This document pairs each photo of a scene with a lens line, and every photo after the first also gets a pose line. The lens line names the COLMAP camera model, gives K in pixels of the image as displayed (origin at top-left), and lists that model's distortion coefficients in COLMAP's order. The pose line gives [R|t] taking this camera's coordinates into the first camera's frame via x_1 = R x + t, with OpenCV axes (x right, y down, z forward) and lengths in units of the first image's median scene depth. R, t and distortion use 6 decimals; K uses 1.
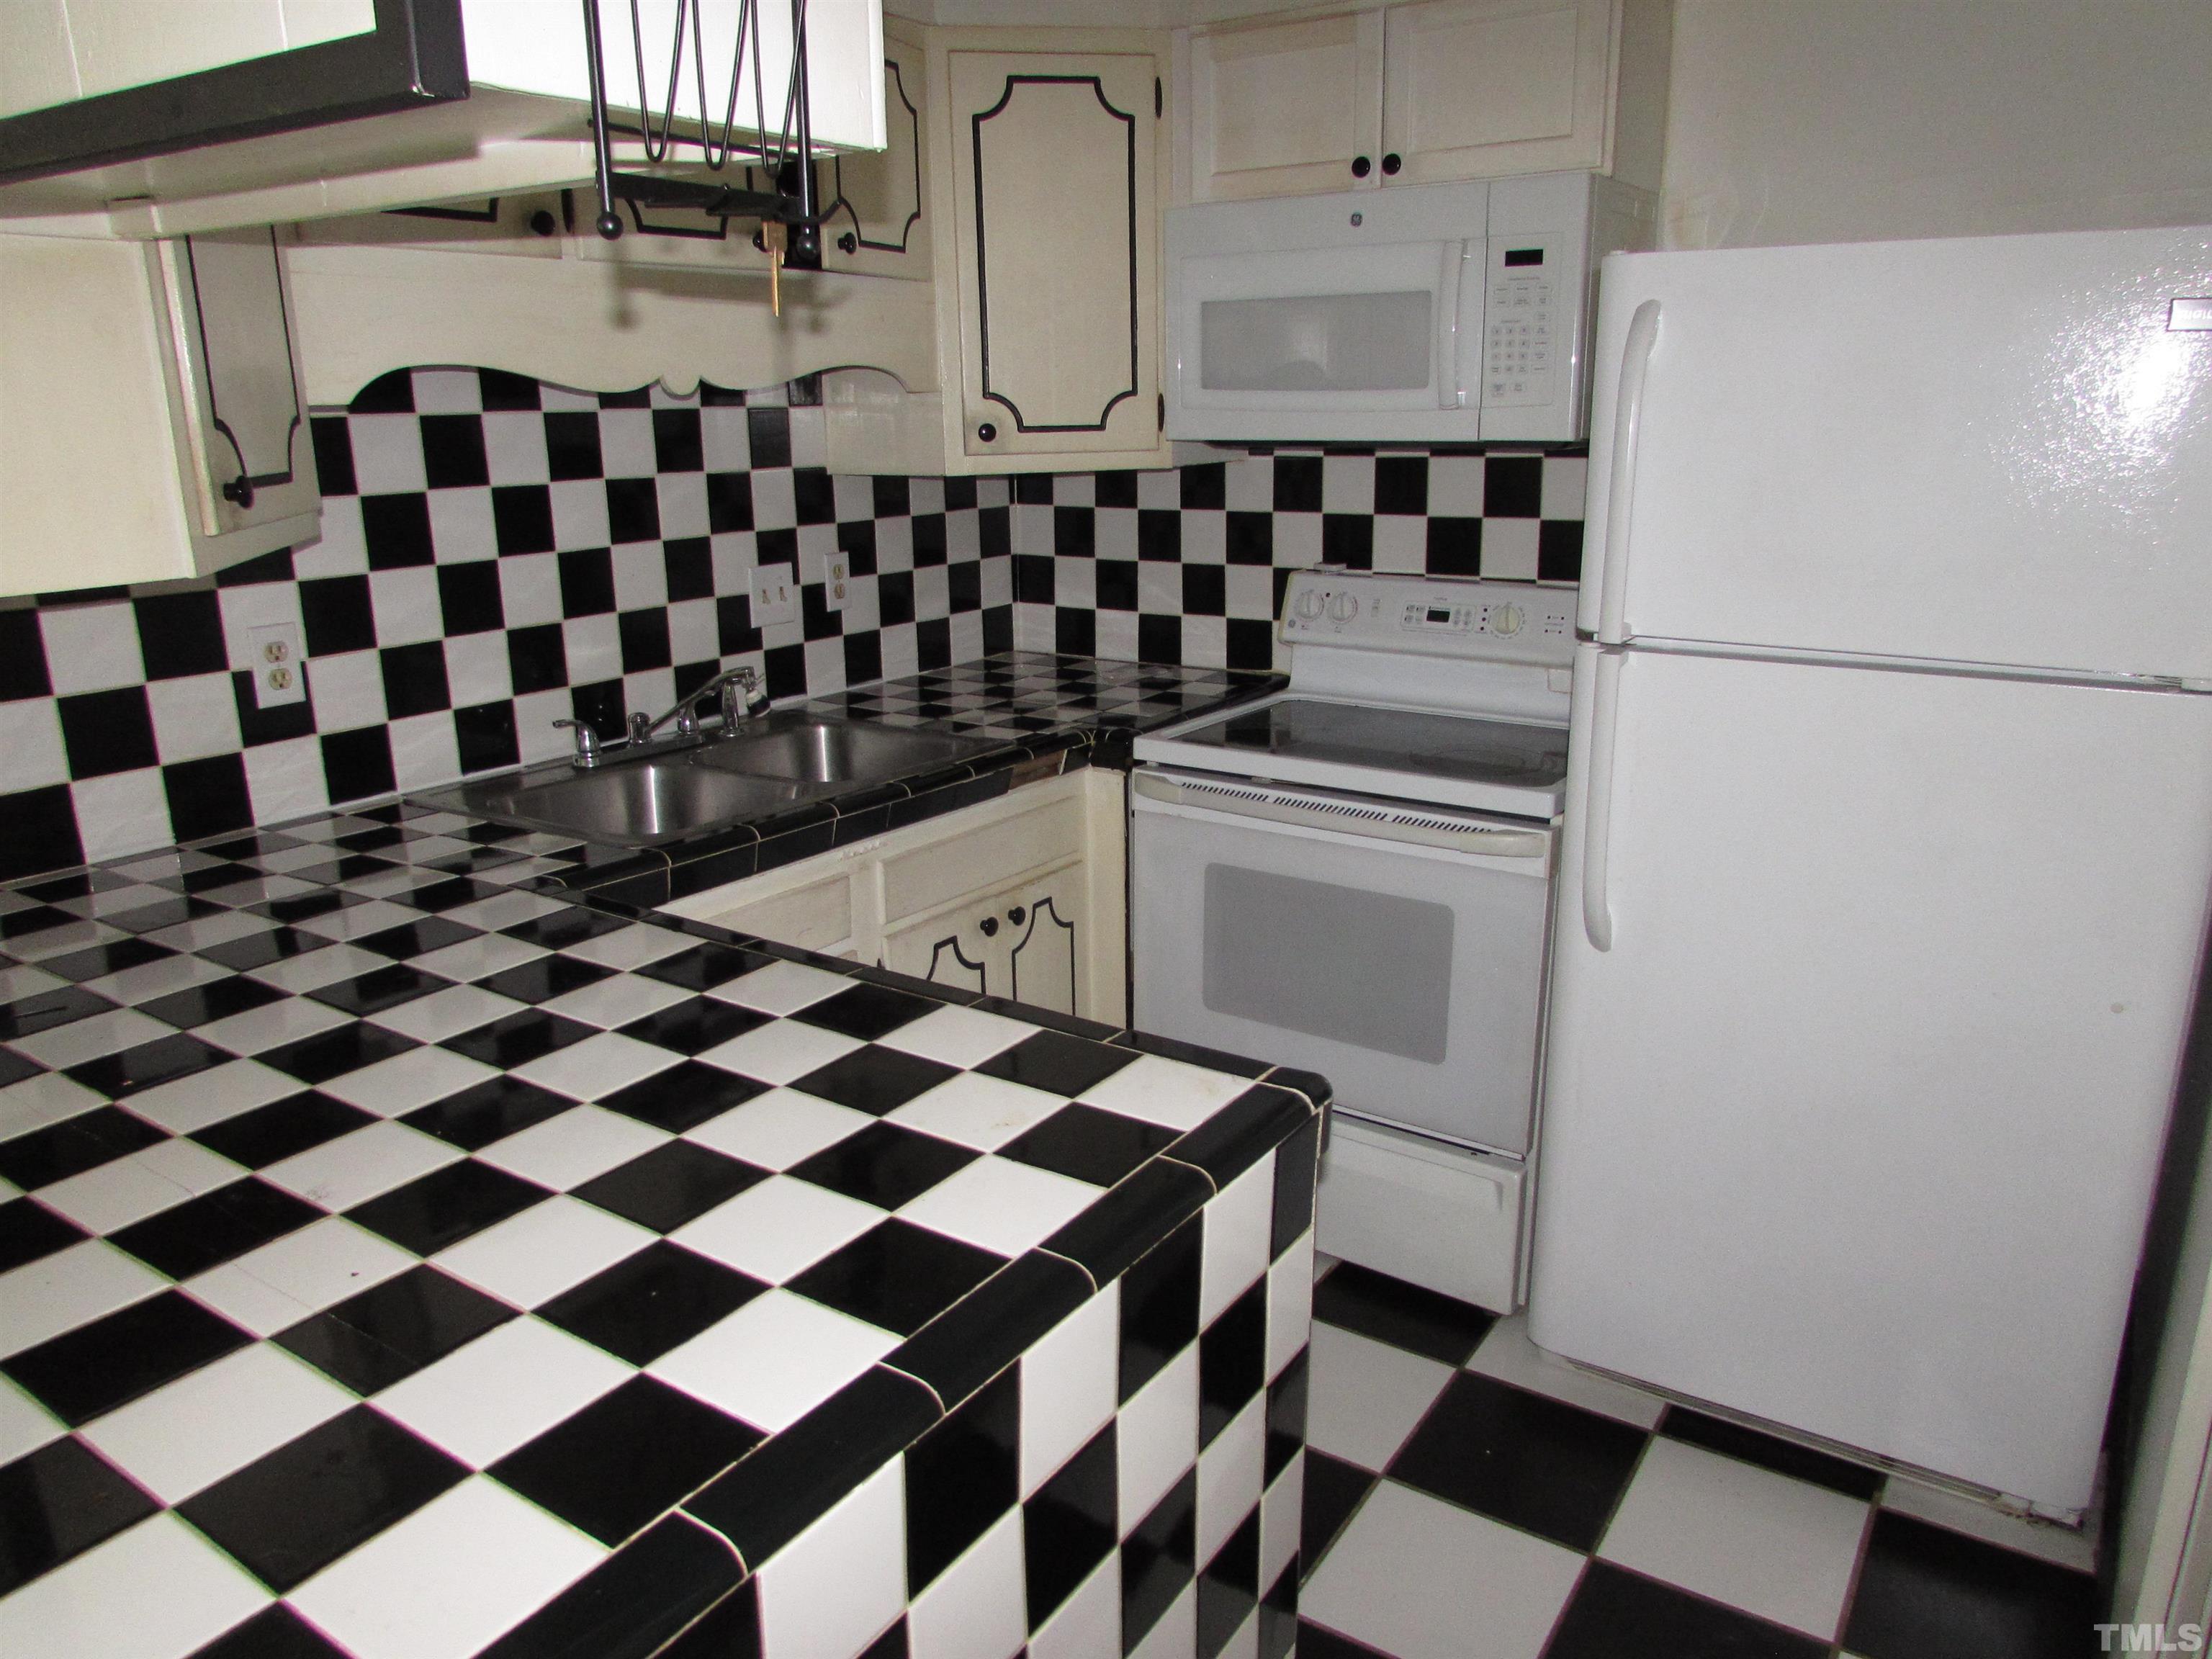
lens RADIAL K [[1553.0, 0, 1102.7], [0, 1553.0, 836.6], [0, 0, 1]] dist [-0.018681, -0.000766]
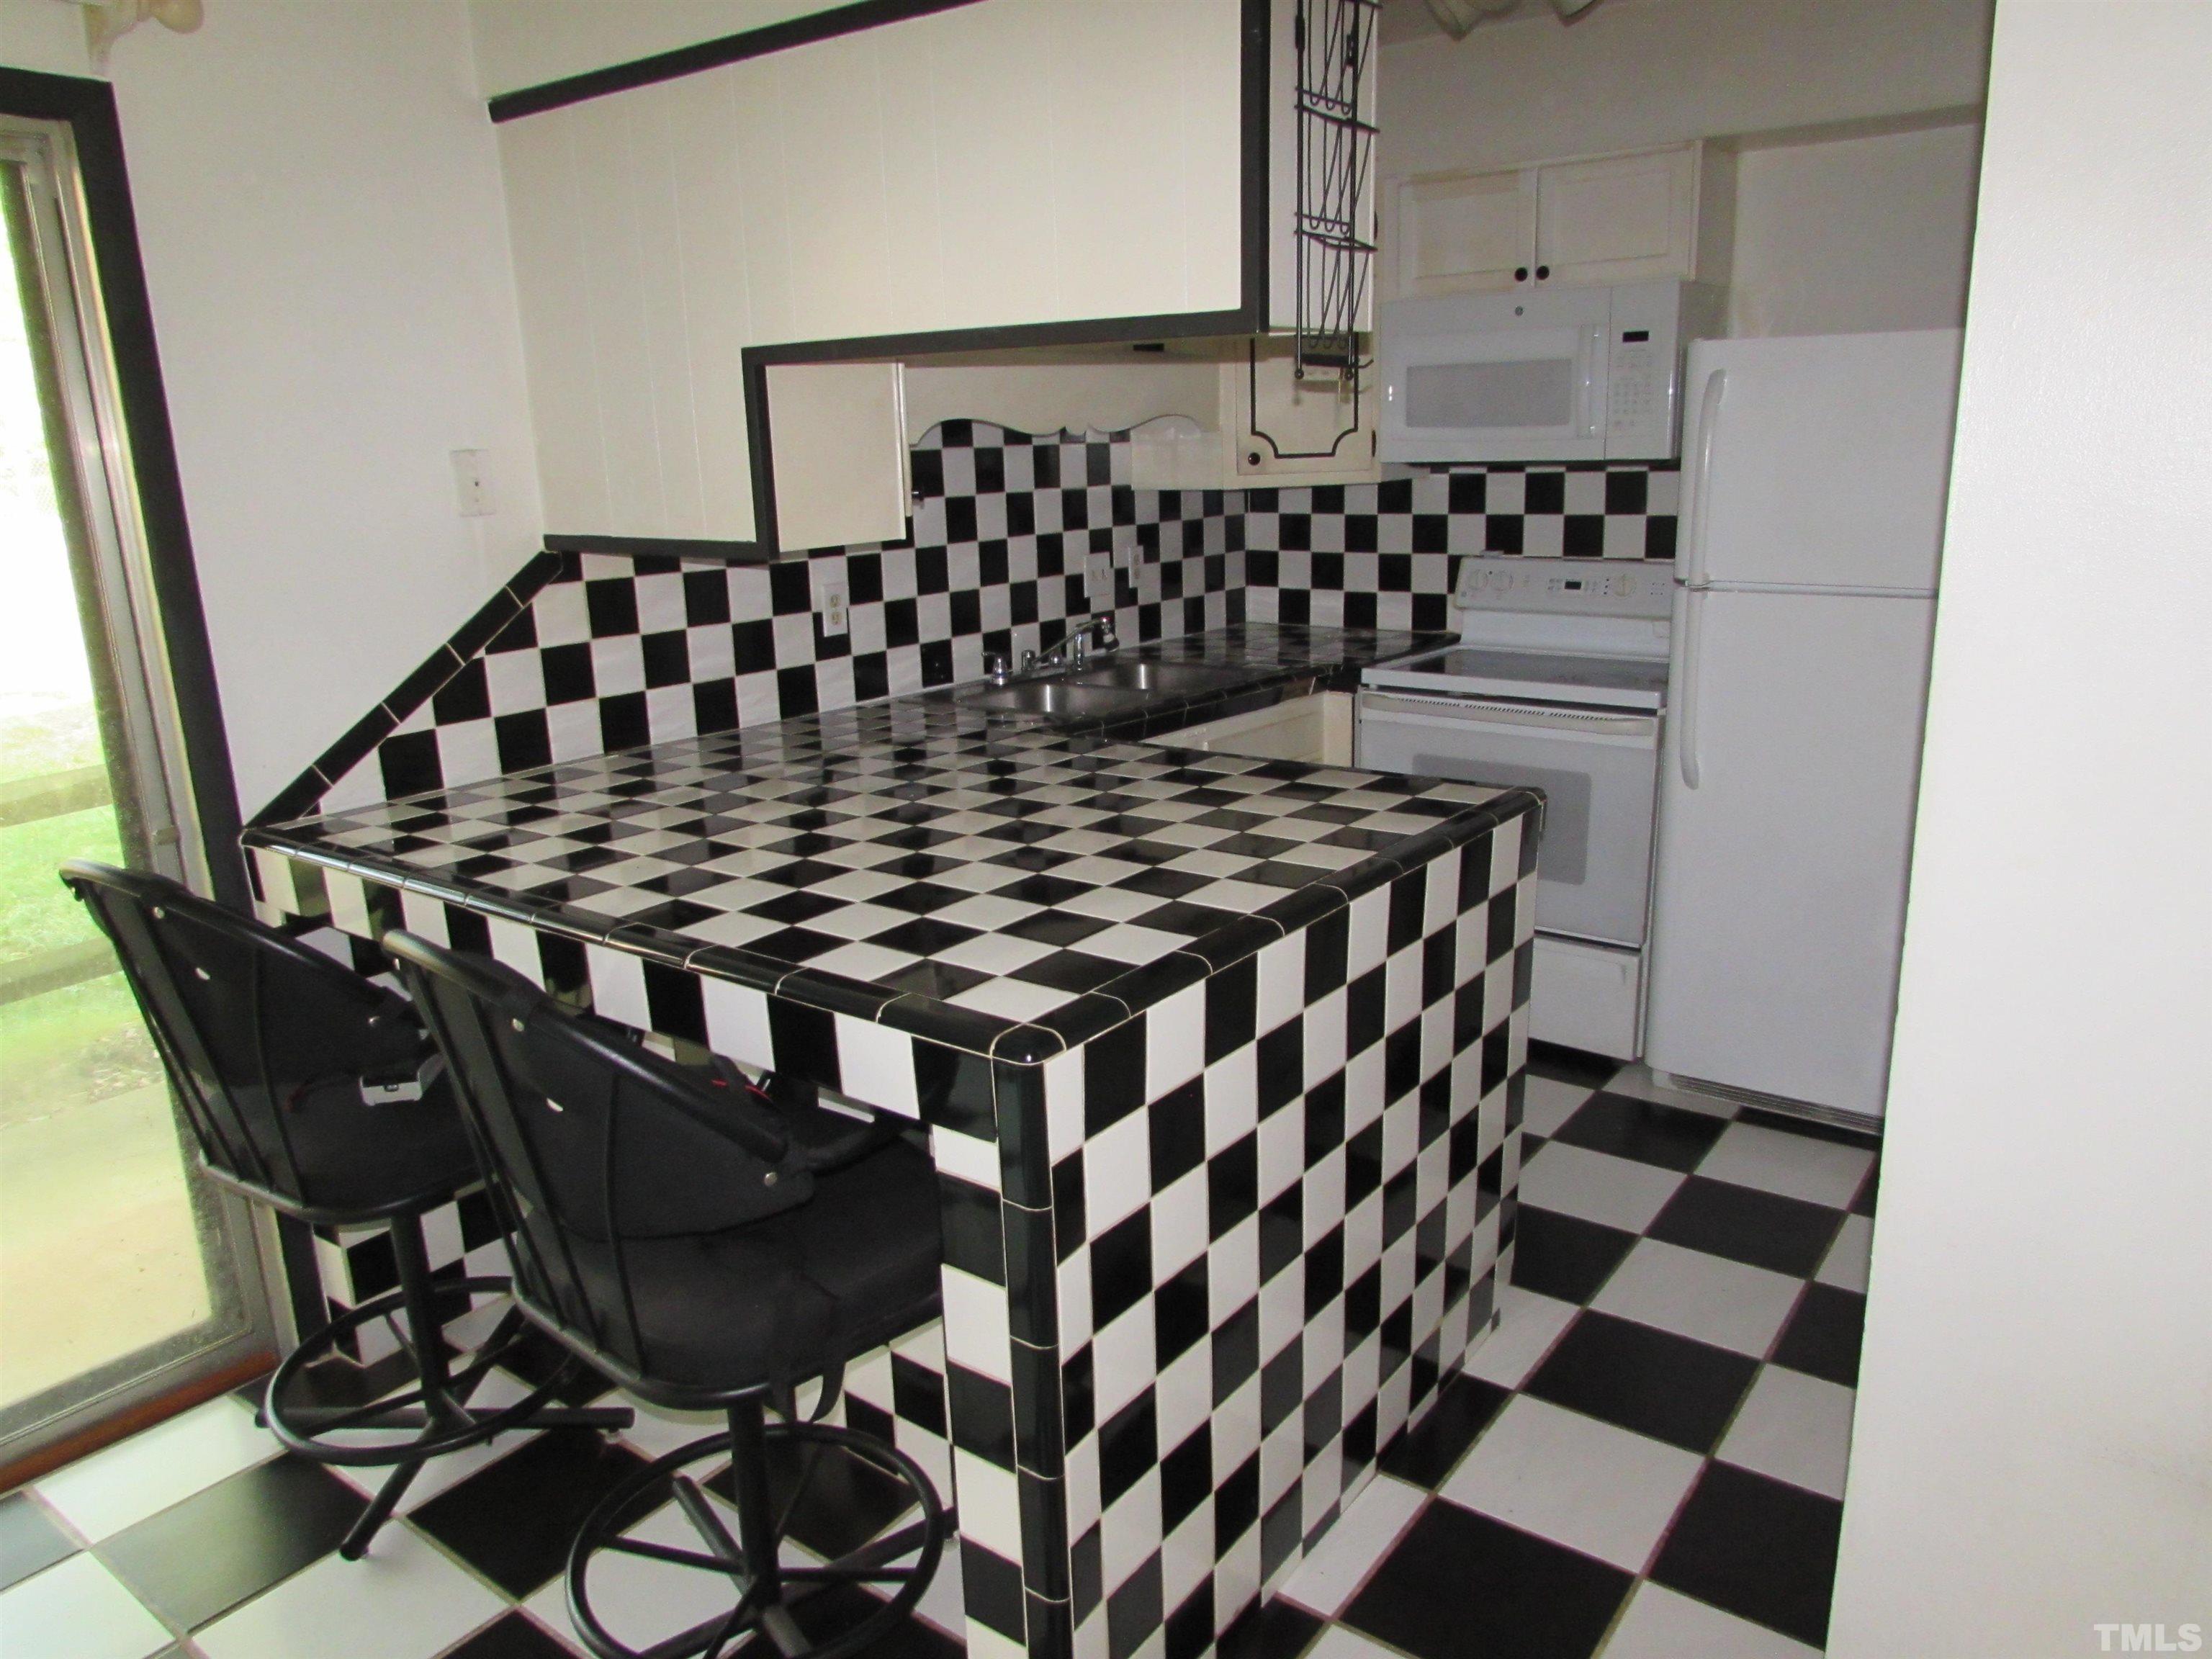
lens RADIAL K [[1553.0, 0, 1110.3], [0, 1553.0, 830.3], [0, 0, 1]] dist [-0.018681, -0.000766]
pose [[0.998703, -0.001311, -0.050897, -0.133434], [0.000065, 0.999700, -0.024482, 0.116248], [0.050914, 0.024447, 0.998404, -0.424139]]
